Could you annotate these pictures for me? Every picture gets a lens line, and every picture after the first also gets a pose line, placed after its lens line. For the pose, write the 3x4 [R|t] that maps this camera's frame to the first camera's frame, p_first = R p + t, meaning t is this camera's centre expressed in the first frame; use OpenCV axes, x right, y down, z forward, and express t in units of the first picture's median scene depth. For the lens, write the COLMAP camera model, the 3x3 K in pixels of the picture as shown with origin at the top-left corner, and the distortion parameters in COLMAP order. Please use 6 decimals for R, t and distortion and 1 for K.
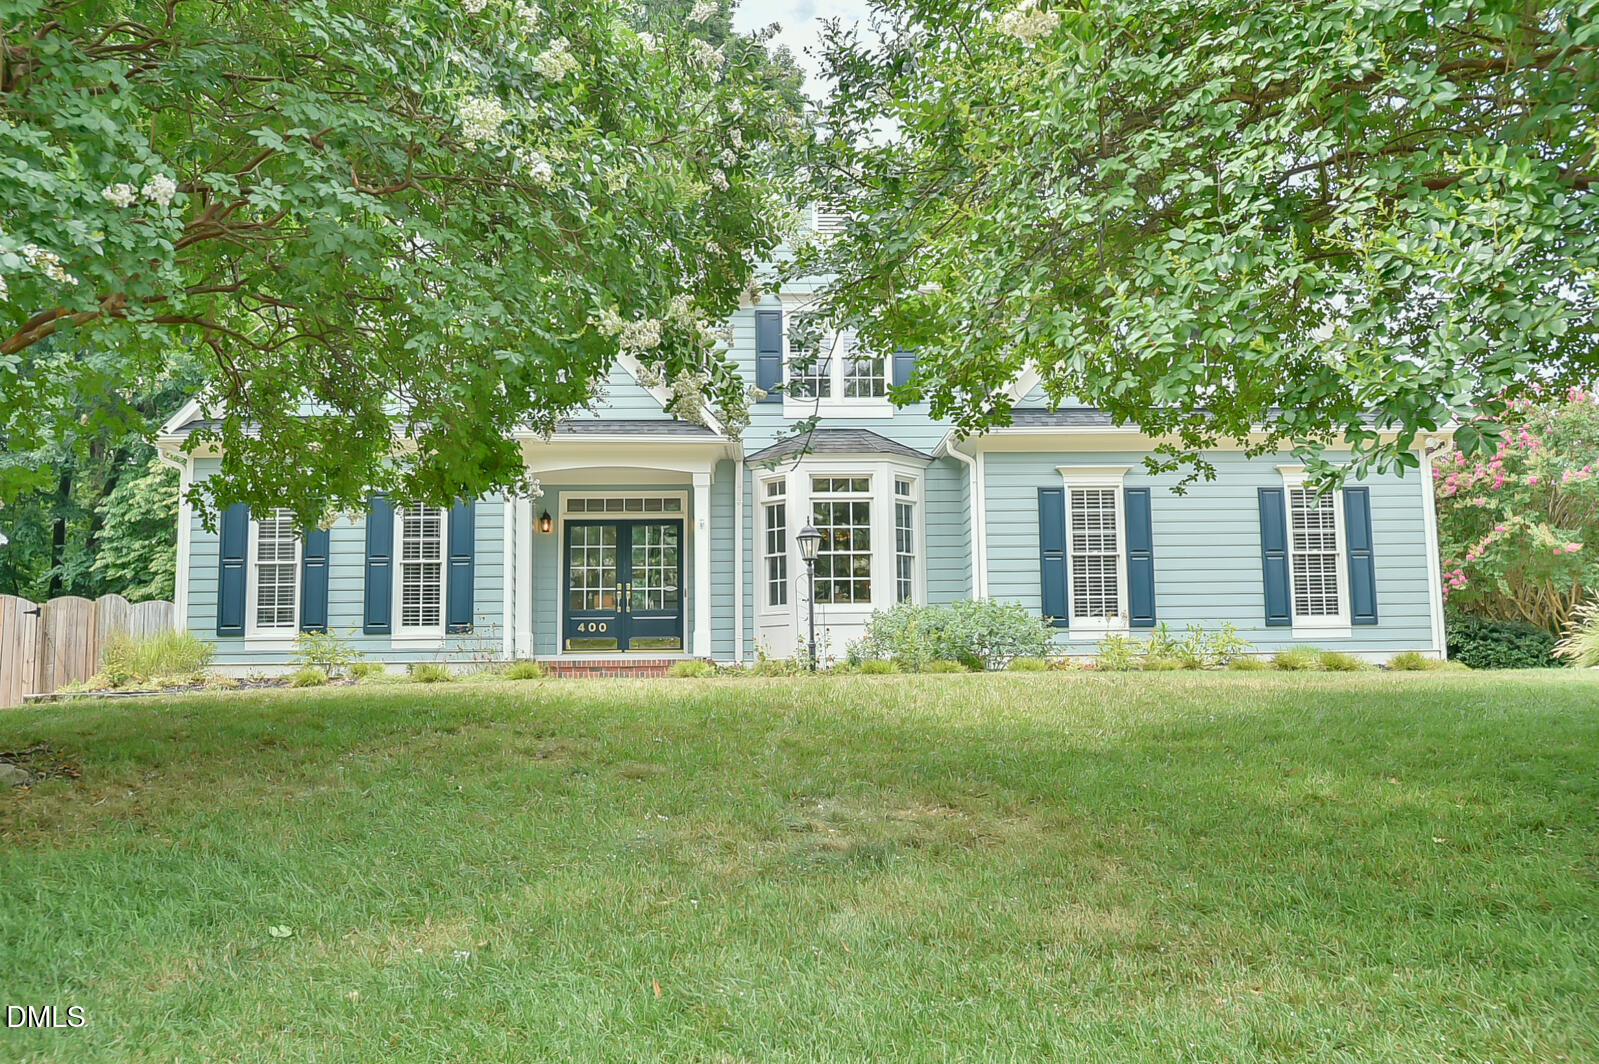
lens RADIAL K [[1265.5, 0, 796.6], [0, 1265.5, 539.2], [0, 0, 1]] dist [0.007156, 0.001517]
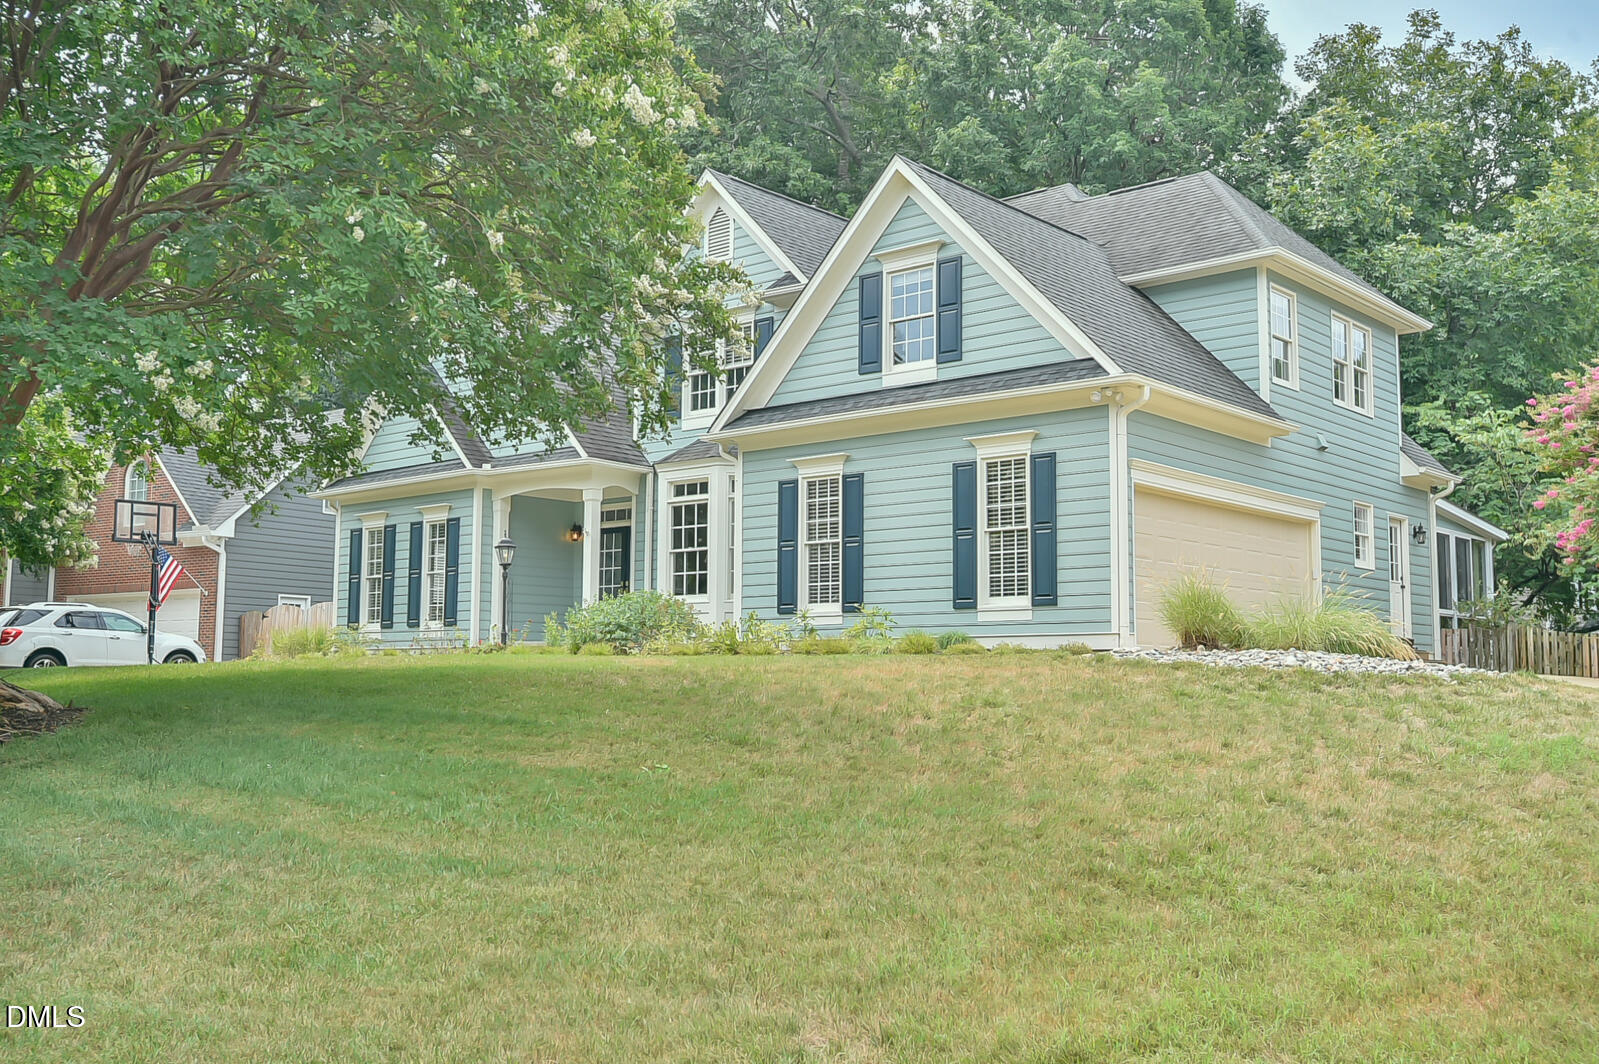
lens RADIAL K [[1557.1, 0, 800.2], [0, 1557.1, 530.3], [0, 0, 1]] dist [0.022181, 0.000000]
pose [[0.702179, -0.052221, -0.710083, 1.013530], [0.078631, 0.996894, 0.004442, -0.004522], [0.707645, -0.058953, 0.704104, 0.085545]]
